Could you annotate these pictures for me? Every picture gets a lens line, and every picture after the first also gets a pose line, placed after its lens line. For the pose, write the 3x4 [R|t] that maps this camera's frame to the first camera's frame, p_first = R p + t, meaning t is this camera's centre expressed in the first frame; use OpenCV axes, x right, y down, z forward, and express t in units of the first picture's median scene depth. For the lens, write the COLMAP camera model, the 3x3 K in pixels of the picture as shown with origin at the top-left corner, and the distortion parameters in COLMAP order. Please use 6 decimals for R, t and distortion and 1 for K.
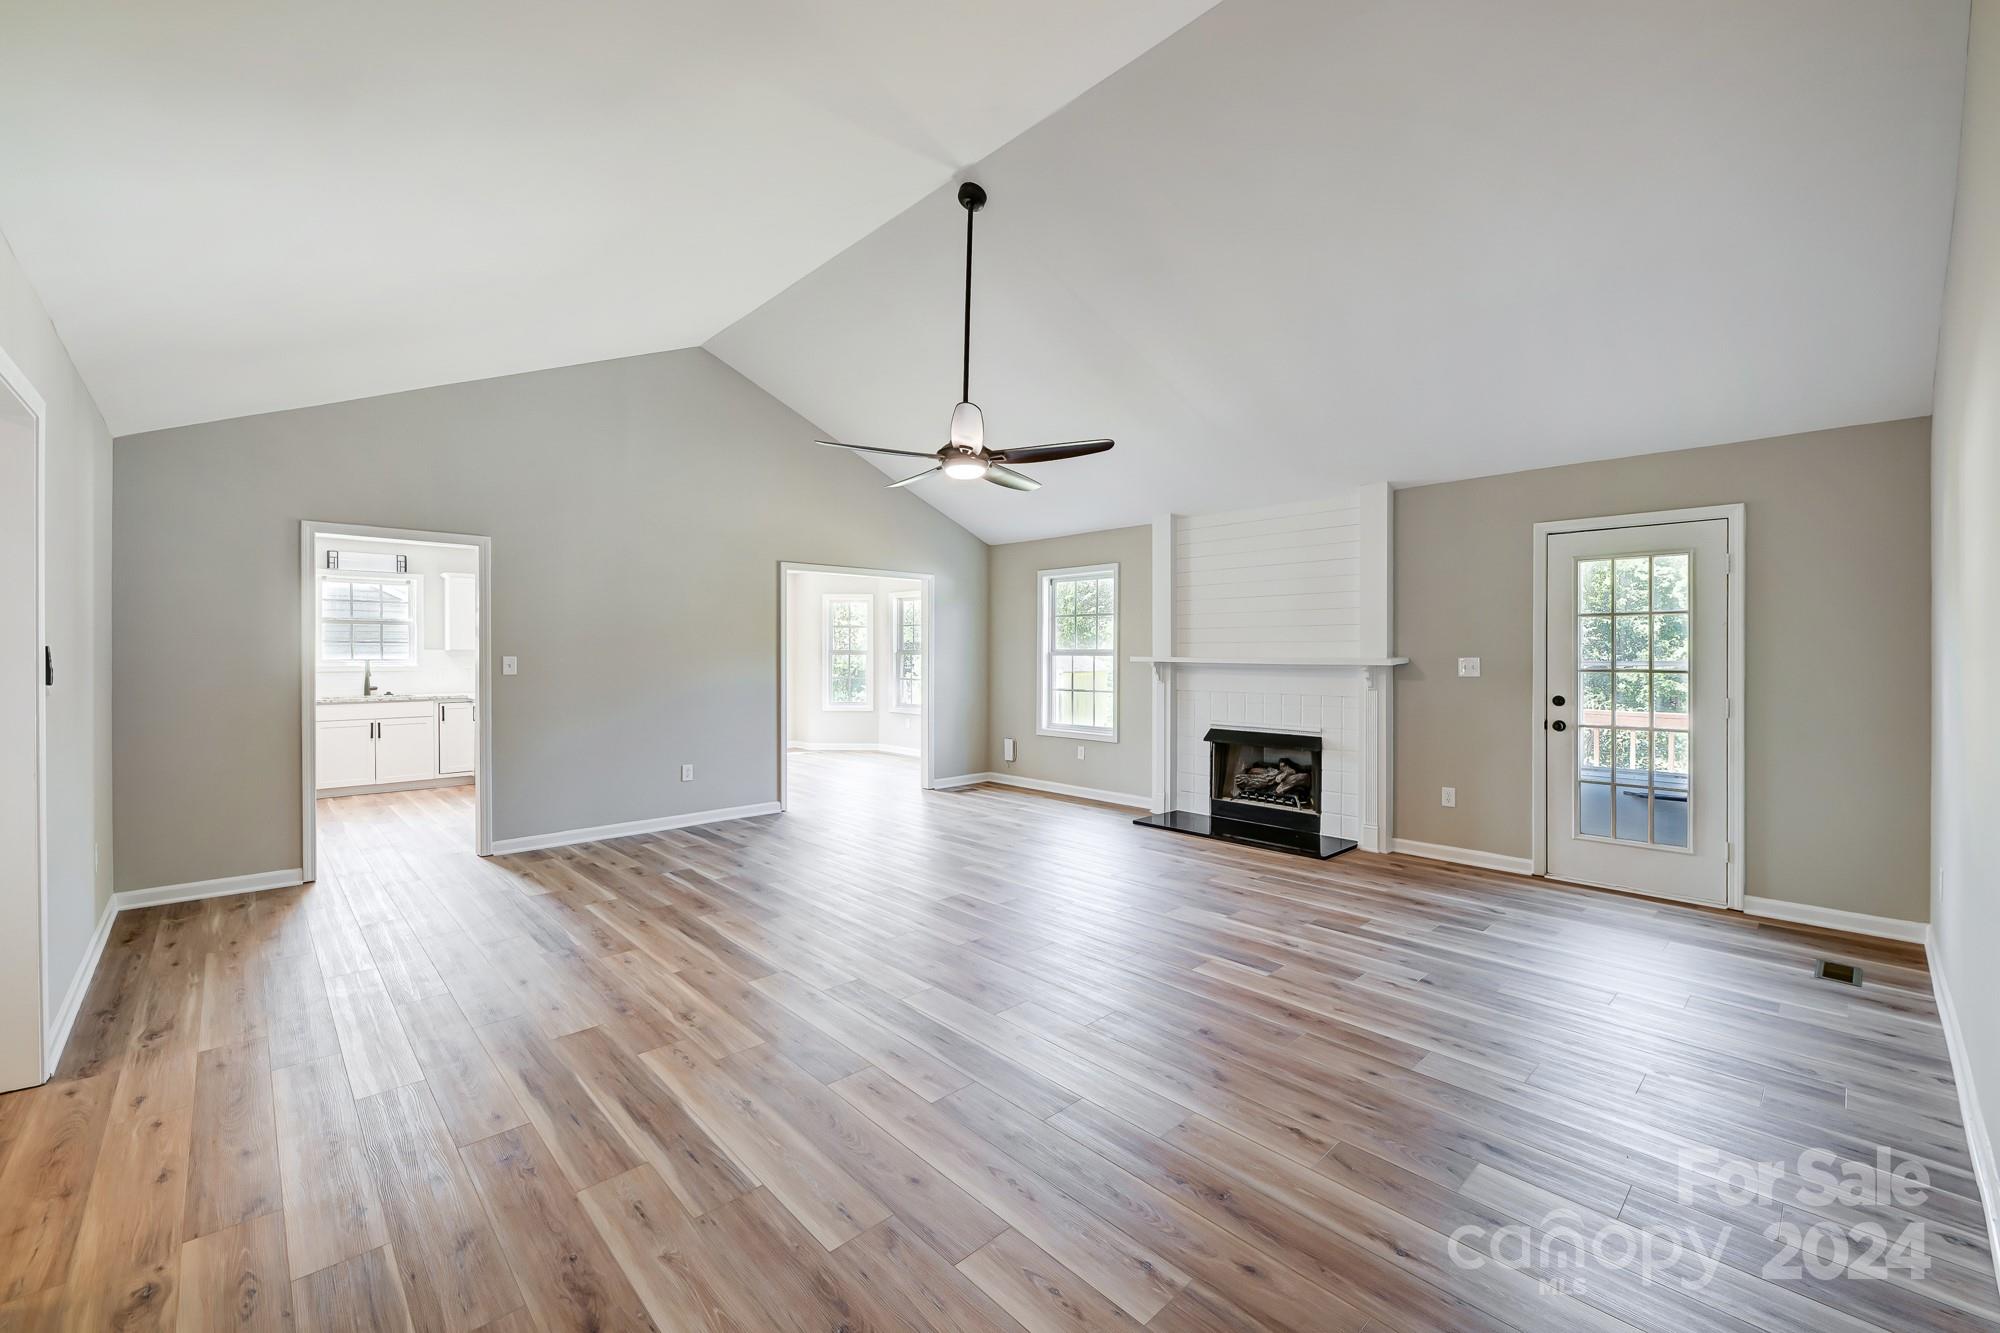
lens RADIAL K [[812.4, 0, 1003.2], [0, 812.4, 659.7], [0, 0, 1]] dist [0.013934, -0.009208]
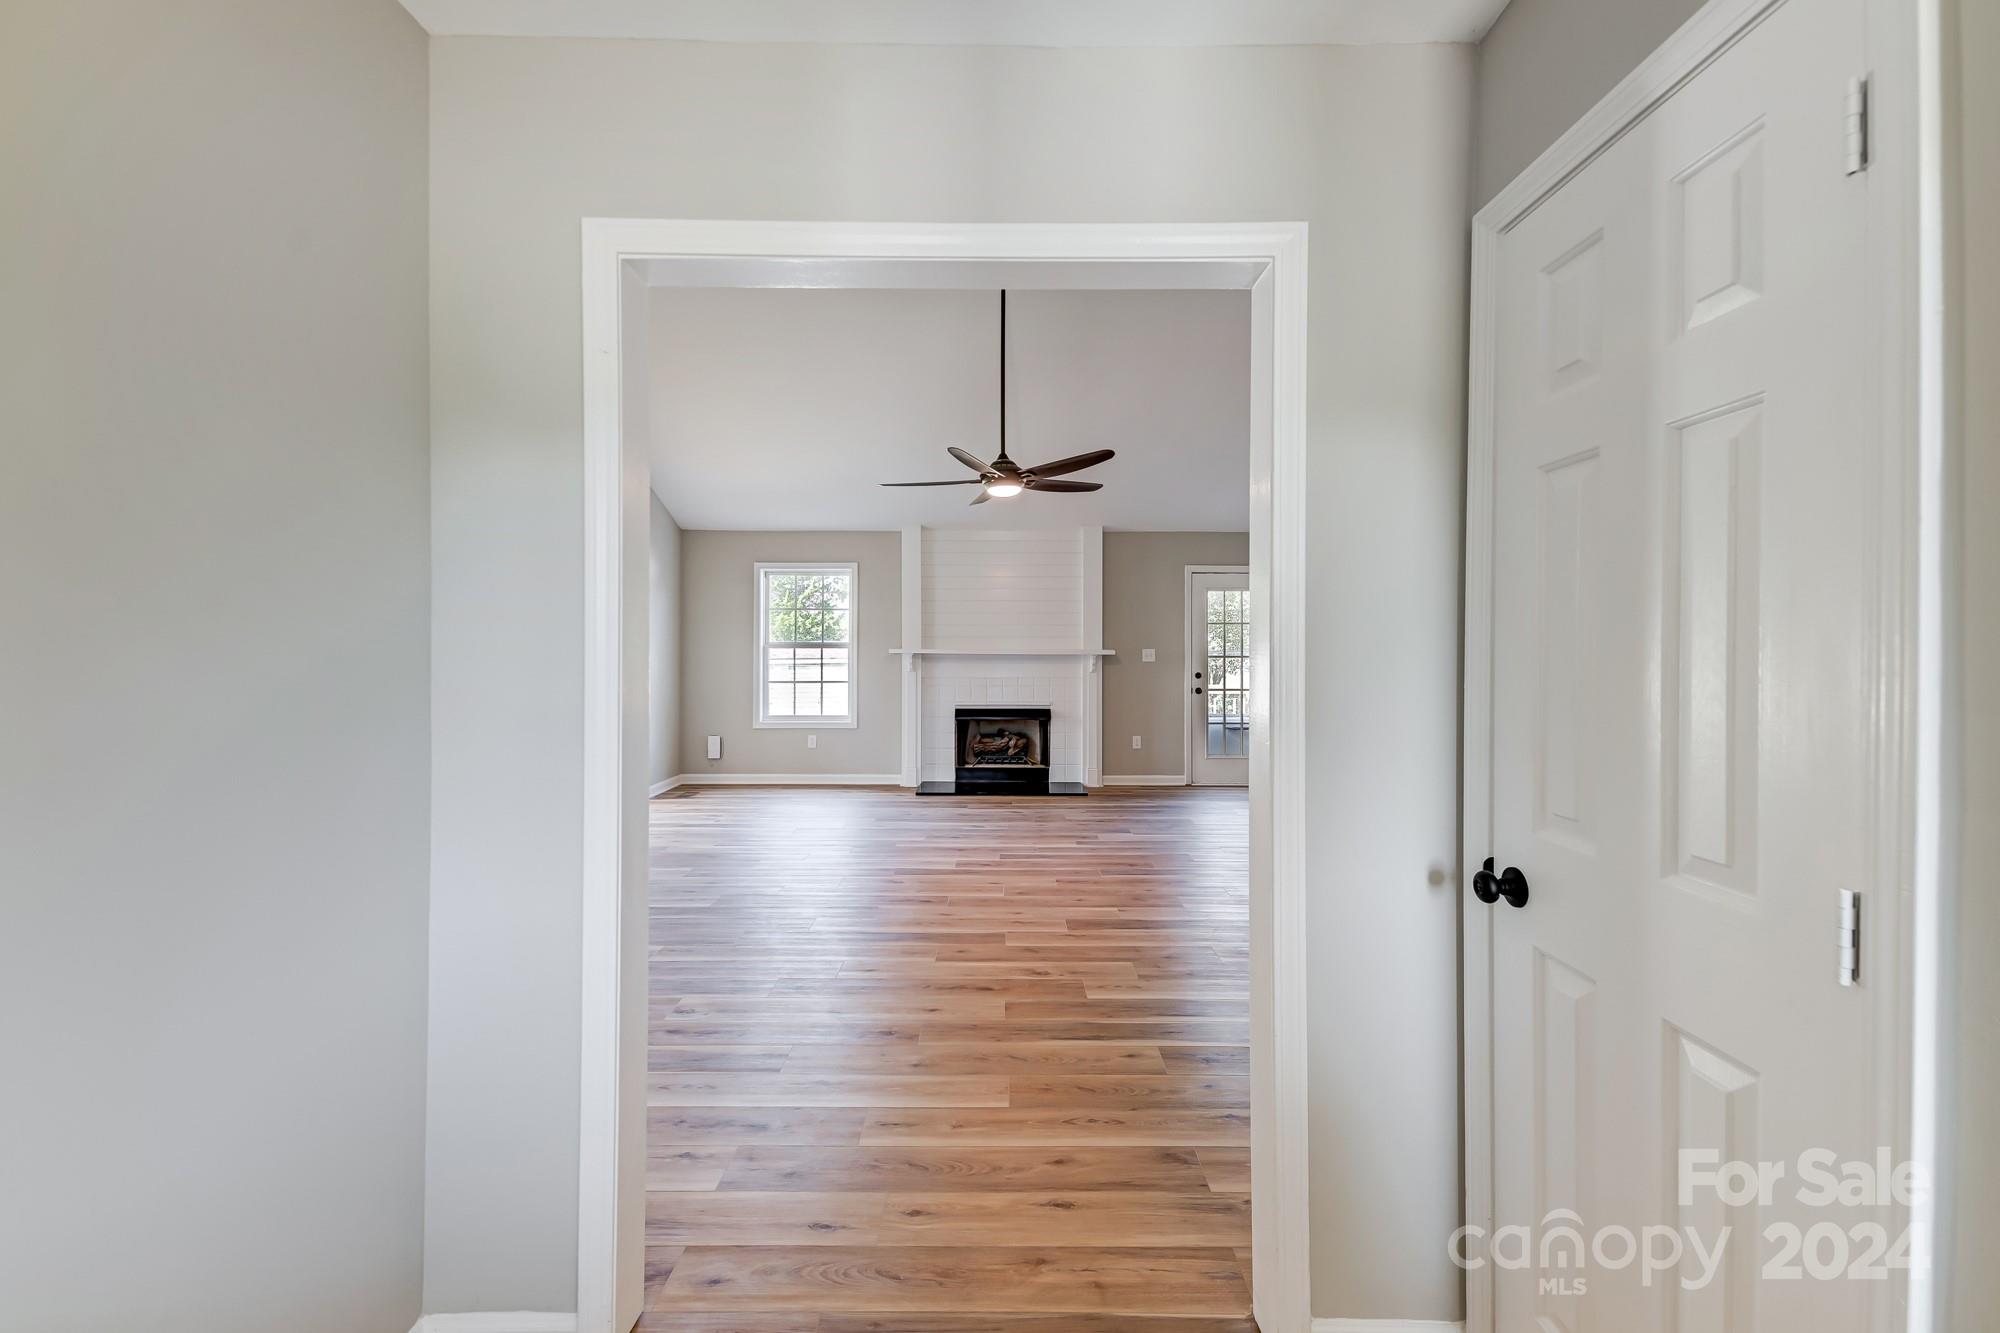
lens RADIAL K [[811.7, 0, 1001.1], [0, 811.7, 644.7], [0, 0, 1]] dist [0.012292, -0.009178]
pose [[0.685866, 0.002340, 0.727724, -0.683240], [0.003976, 0.999968, -0.006962, -0.001184], [-0.727717, 0.007668, 0.685834, 0.153598]]
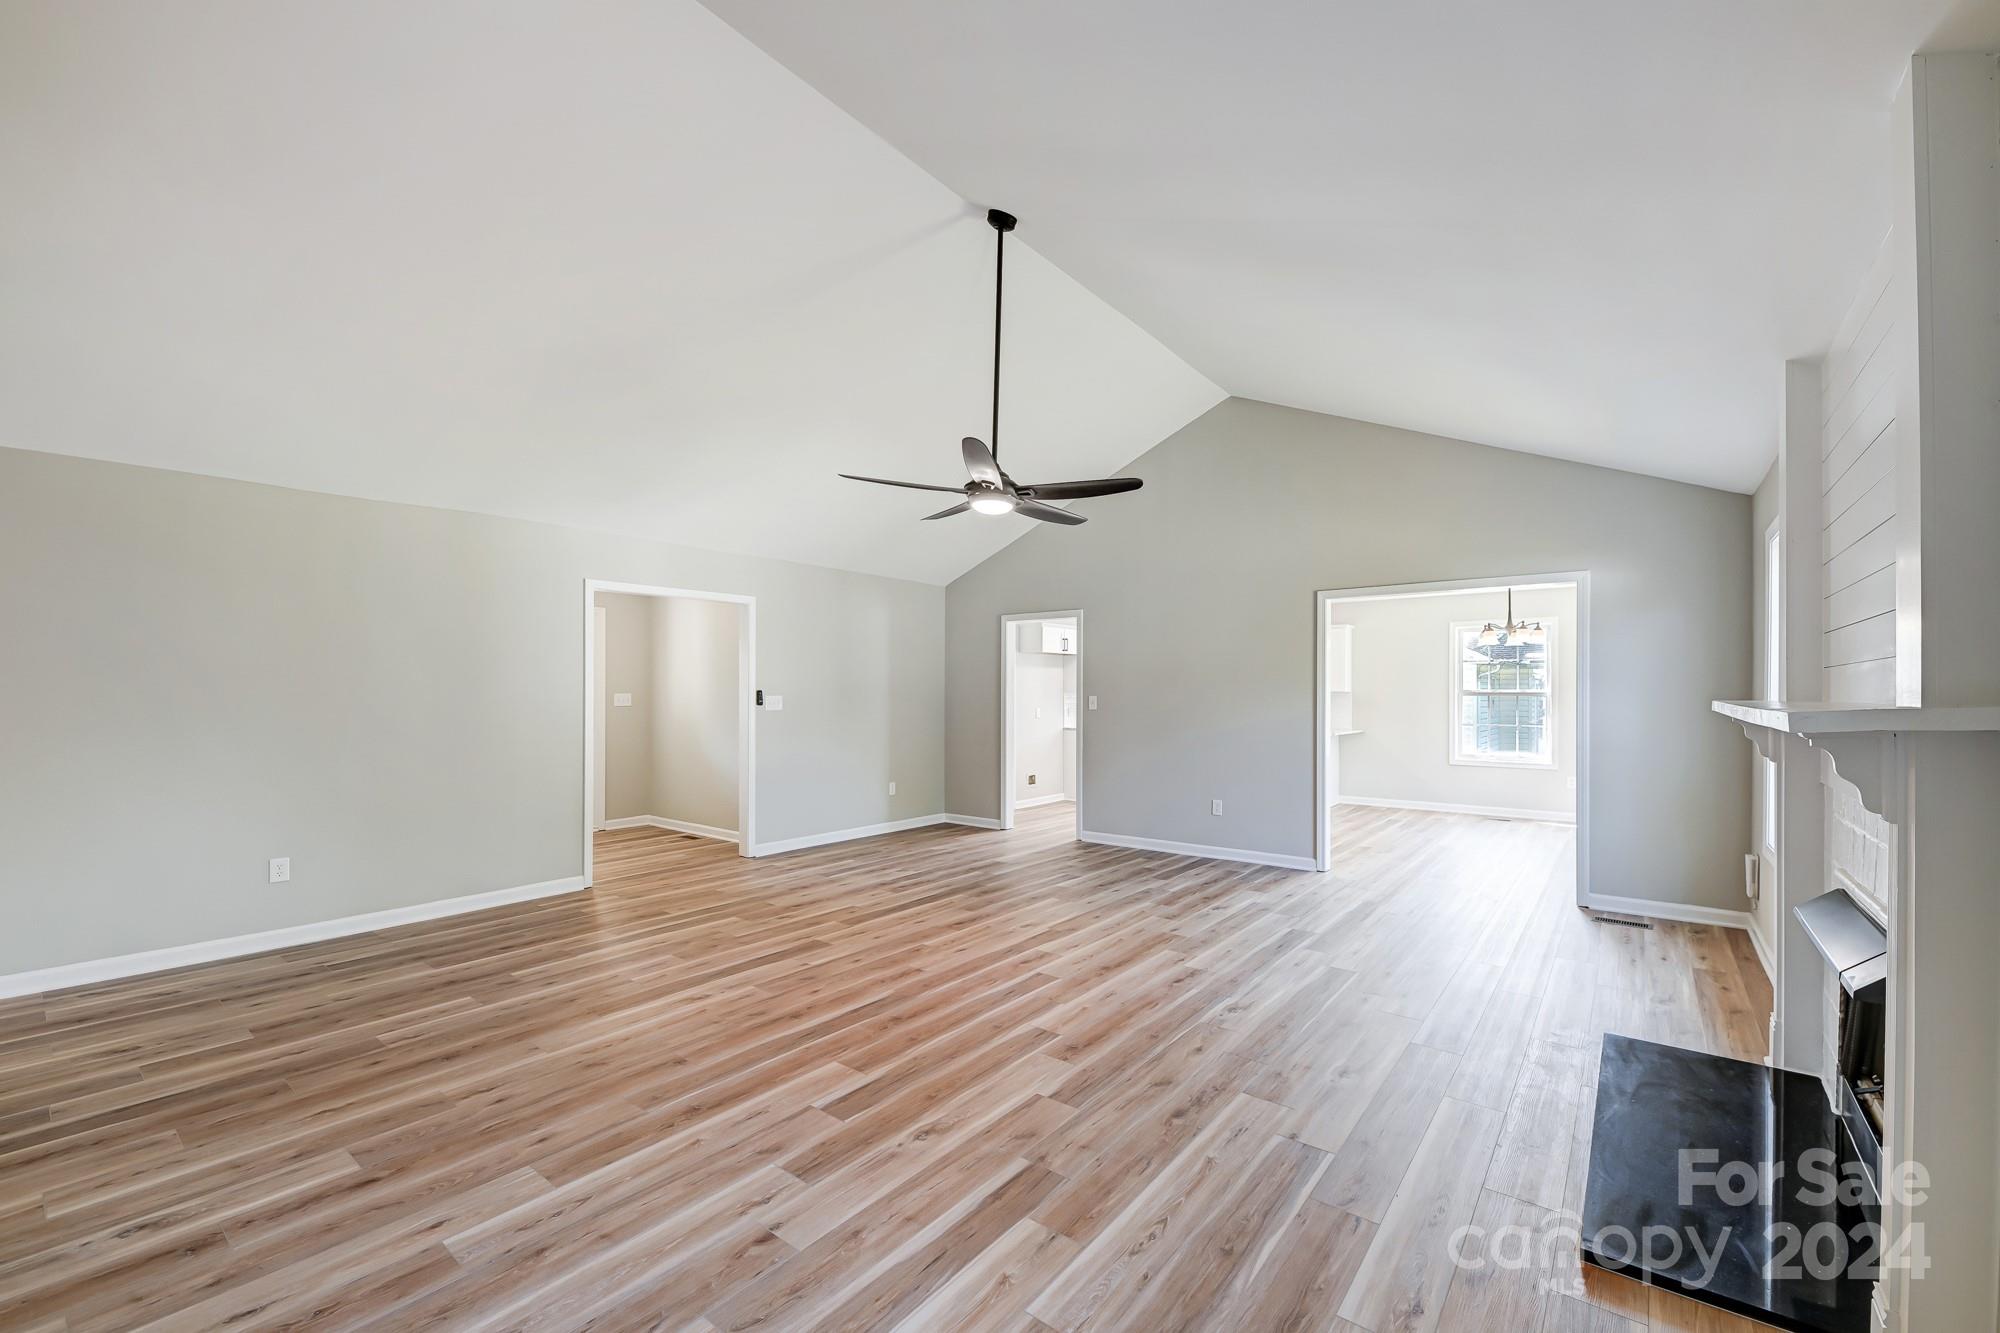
lens RADIAL K [[799.6, 0, 997.7], [0, 799.6, 687.7], [0, 0, 1]] dist [0.013635, -0.009138]
pose [[0.141488, -0.008541, -0.989903, 0.688610], [-0.009174, 0.999909, -0.009939, -0.002847], [0.989897, 0.010487, 0.141396, 0.659922]]
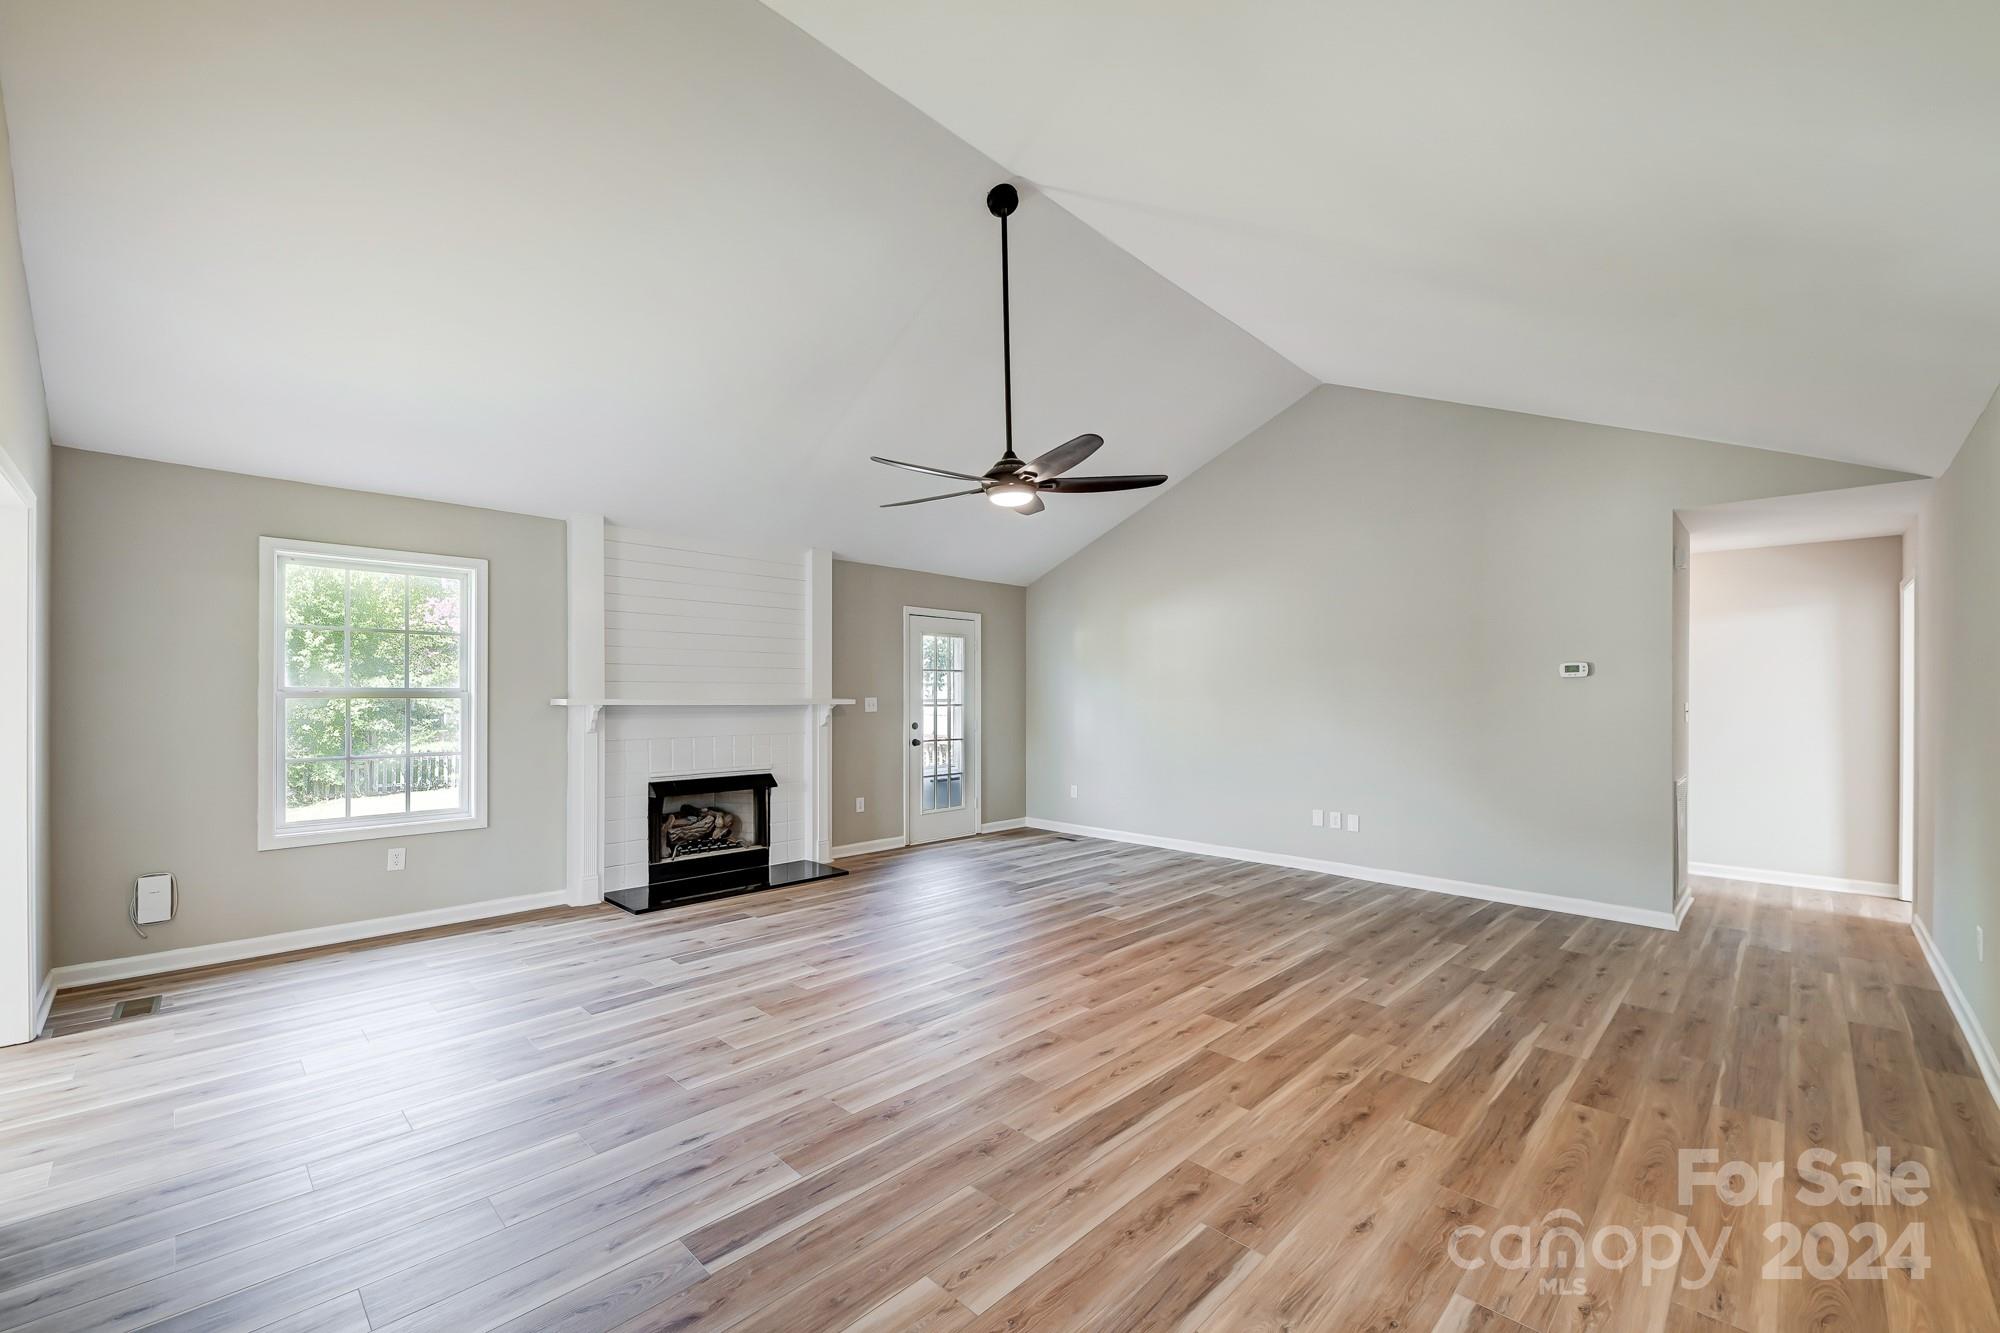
lens RADIAL K [[807.5, 0, 1012.0], [0, 807.5, 692.5], [0, 0, 1]] dist [0.013446, -0.008387]
pose [[-0.049698, 0.001602, 0.998763, -0.729699], [0.005948, 0.999981, -0.001308, -0.007540], [-0.998747, 0.005876, -0.049707, 0.792113]]
